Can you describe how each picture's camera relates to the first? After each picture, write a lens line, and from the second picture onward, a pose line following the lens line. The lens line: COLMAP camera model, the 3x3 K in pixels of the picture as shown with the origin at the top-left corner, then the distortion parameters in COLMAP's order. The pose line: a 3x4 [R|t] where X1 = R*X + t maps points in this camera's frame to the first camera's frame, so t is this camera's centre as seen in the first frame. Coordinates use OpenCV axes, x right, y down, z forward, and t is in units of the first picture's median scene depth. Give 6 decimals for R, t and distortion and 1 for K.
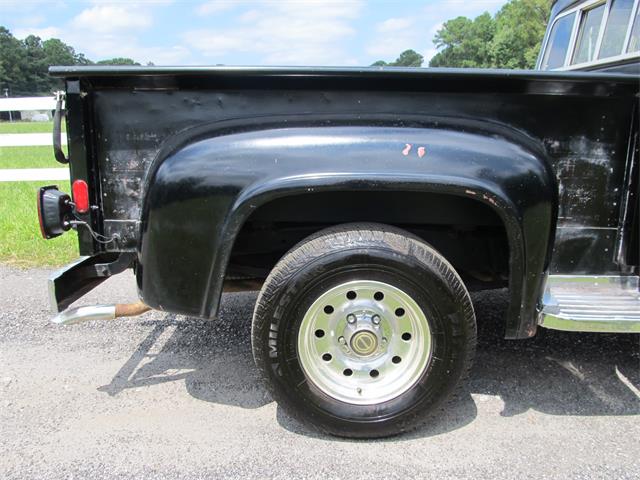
lens RADIAL K [[528.9, 0, 331.5], [0, 528.9, 270.9], [0, 0, 1]] dist [-0.063403, 0.002570]
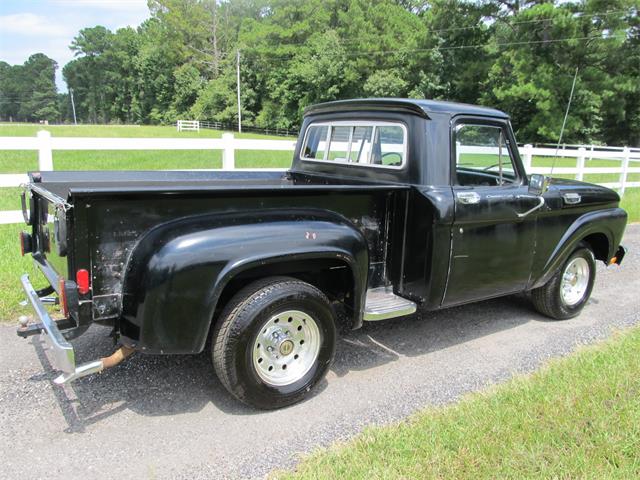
lens RADIAL K [[529.8, 0, 360.6], [0, 529.8, 258.6], [0, 0, 1]] dist [-0.087354, 0.006467]
pose [[0.773317, -0.102286, 0.625715, -0.730219], [0.128134, 0.991750, 0.003762, -0.113709], [-0.620937, 0.077266, 0.780043, -0.435150]]
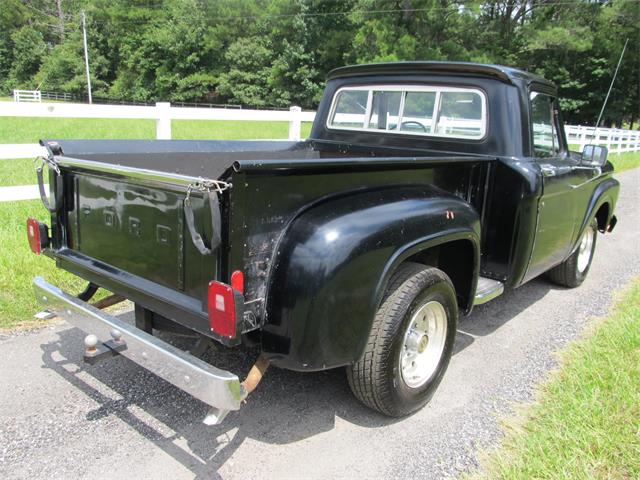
lens RADIAL K [[528.9, 0, 331.5], [0, 528.9, 270.9], [0, 0, 1]] dist [-0.063403, 0.002570]
pose [[0.623765, -0.187184, 0.758867, -1.097337], [0.166140, 0.980466, 0.105282, -0.242544], [-0.763750, 0.060407, 0.642679, 0.217524]]
